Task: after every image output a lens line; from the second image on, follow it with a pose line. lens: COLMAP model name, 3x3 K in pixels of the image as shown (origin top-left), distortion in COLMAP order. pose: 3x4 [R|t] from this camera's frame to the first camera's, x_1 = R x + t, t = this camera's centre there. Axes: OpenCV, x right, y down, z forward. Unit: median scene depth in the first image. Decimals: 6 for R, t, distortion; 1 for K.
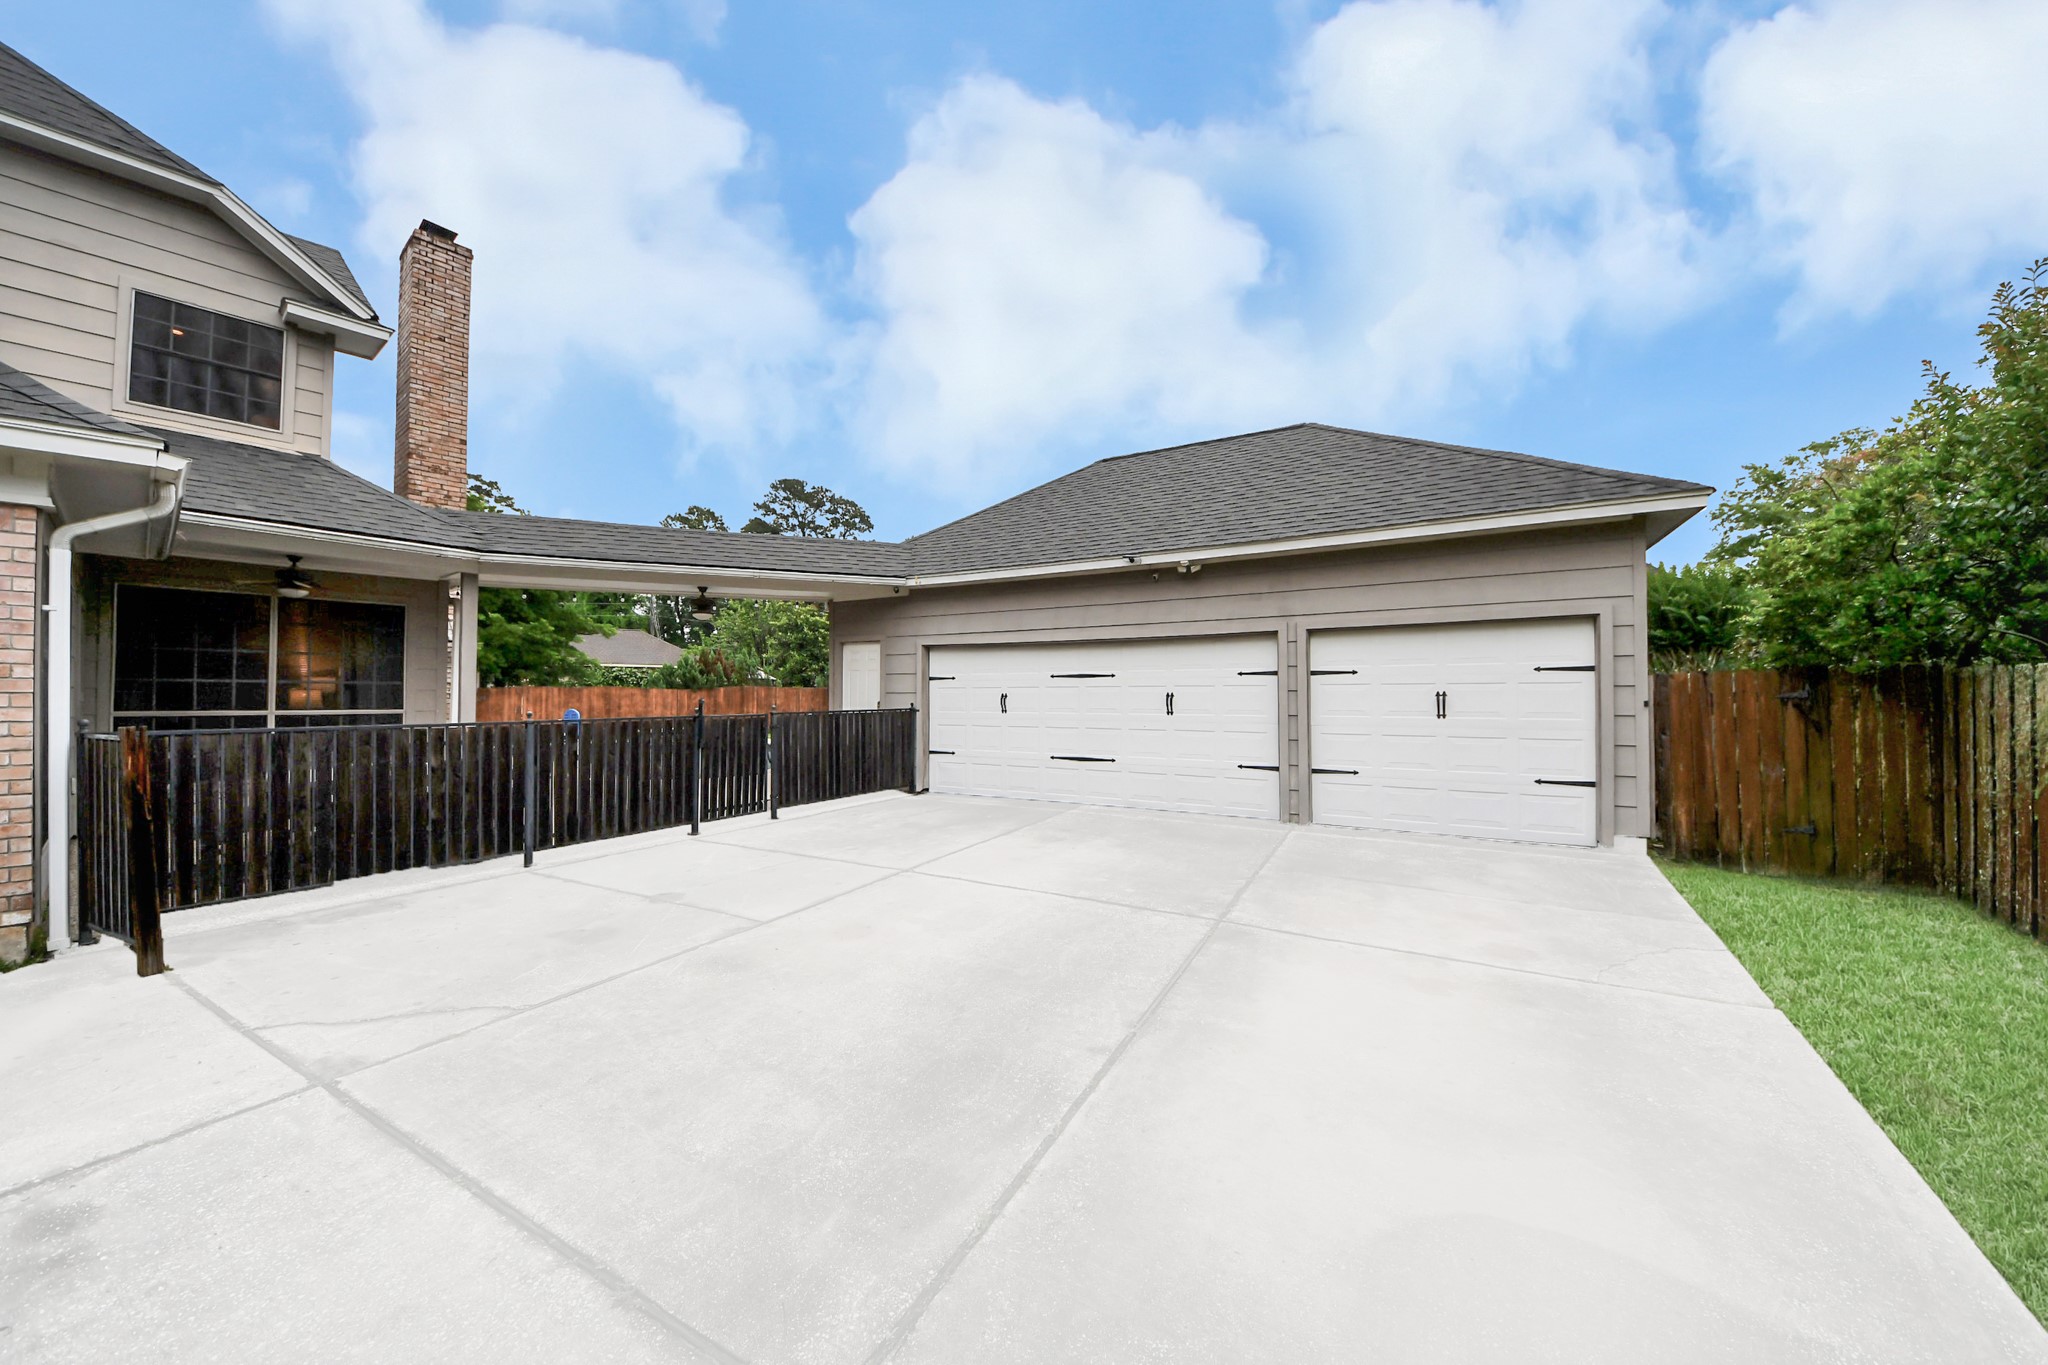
lens RADIAL K [[725.7, 0, 1034.6], [0, 725.7, 687.6], [0, 0, 1]] dist [0.000568, 0.000189]
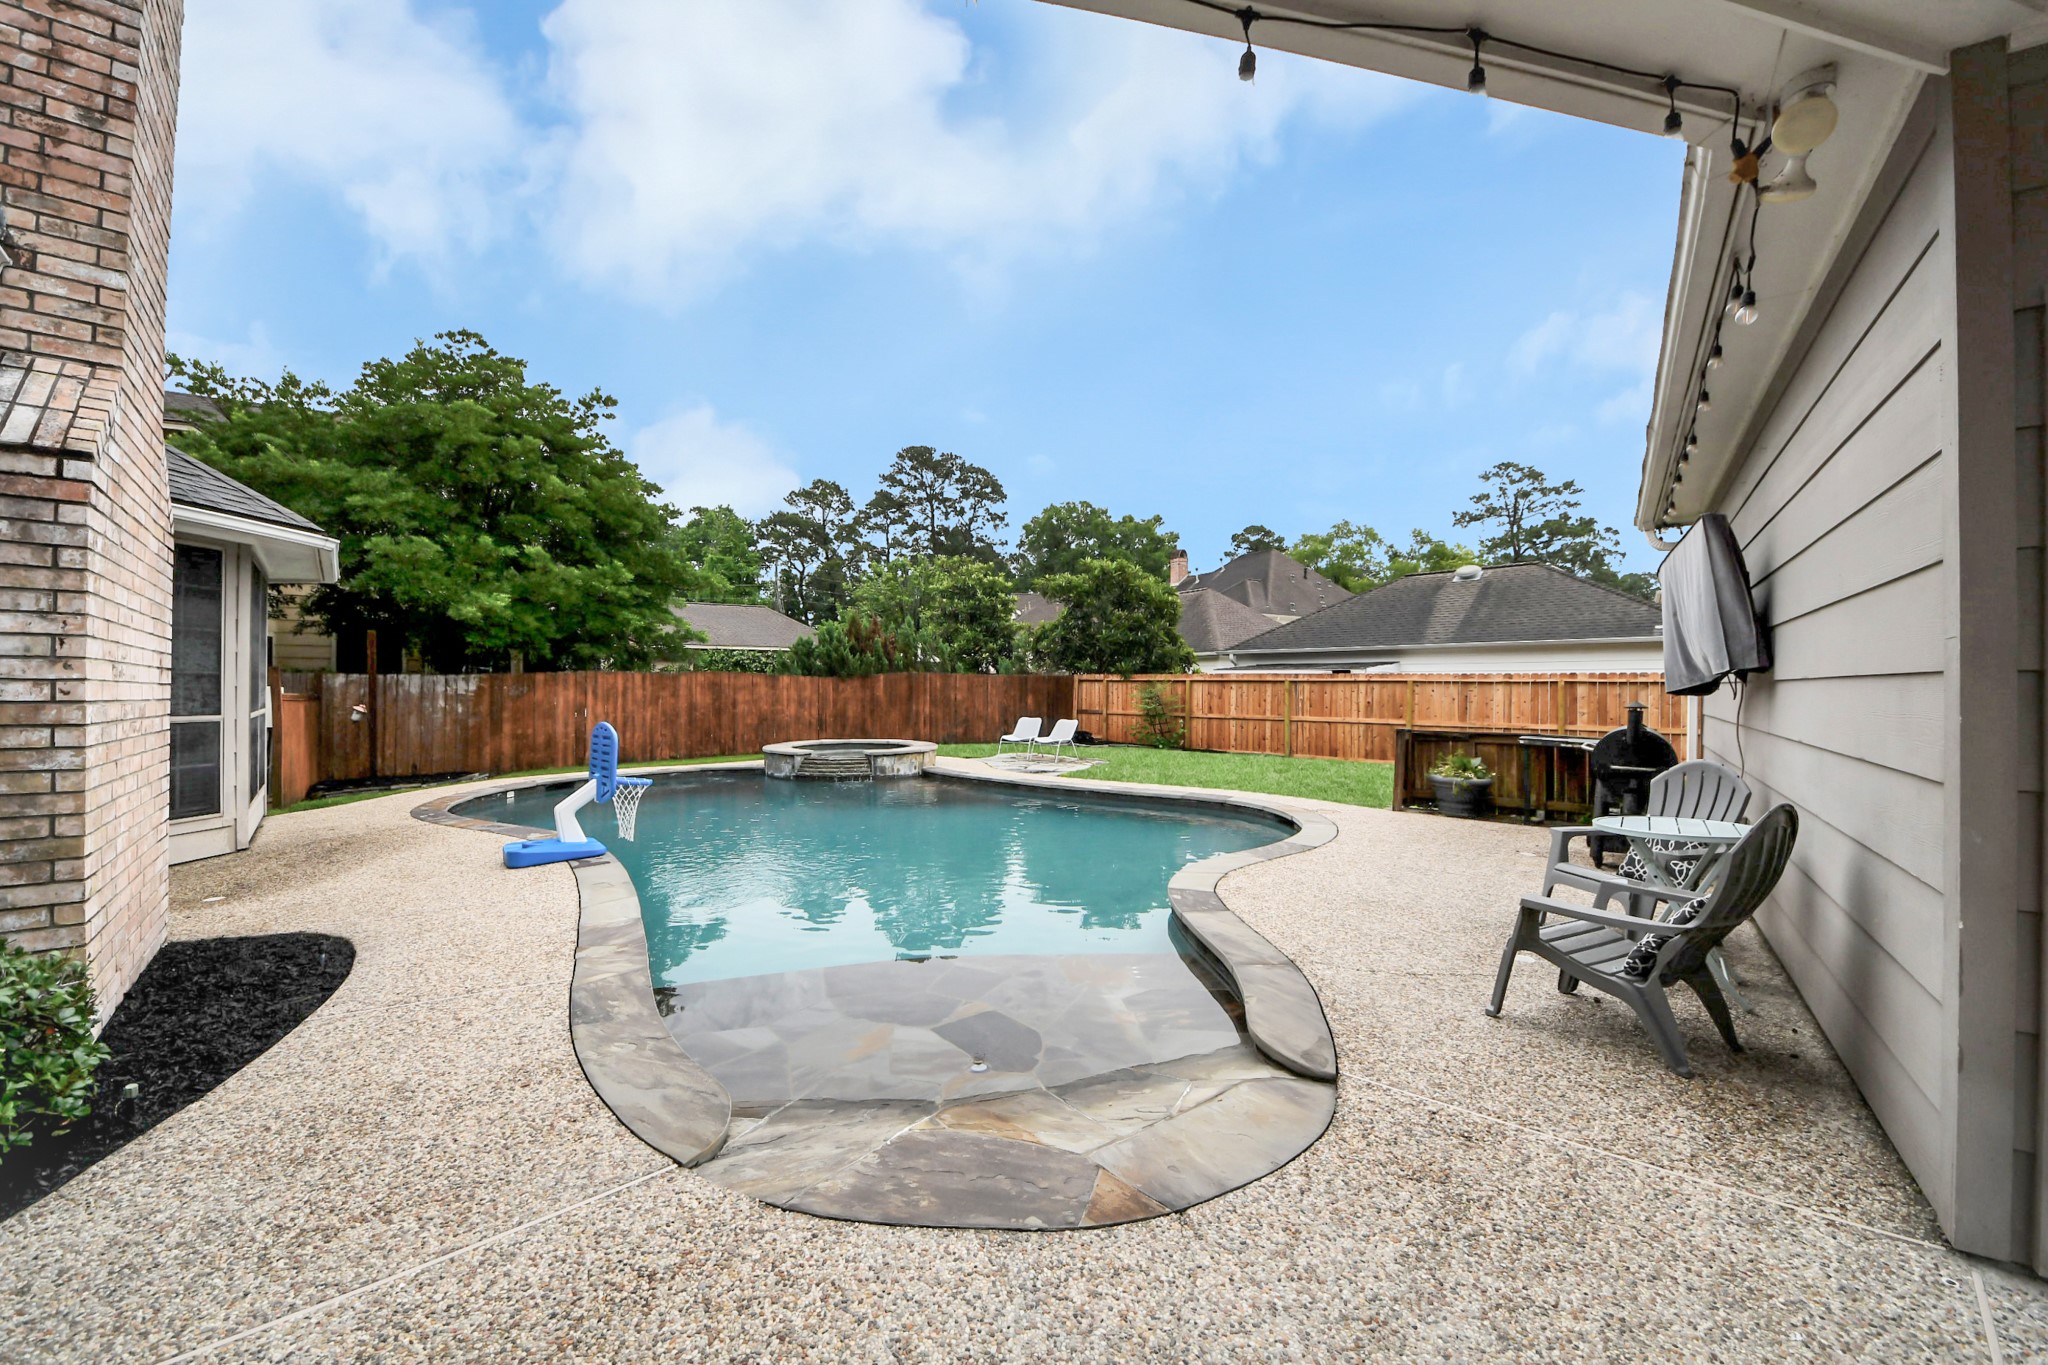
lens RADIAL K [[725.7, 0, 1014.4], [0, 725.7, 686.1], [0, 0, 1]] dist [0.000568, 0.000189]
pose [[0.986168, 0.002131, -0.165737, -0.152537], [-0.000095, 0.999924, 0.012293, 0.002020], [0.165751, -0.012107, 0.986093, 0.280719]]
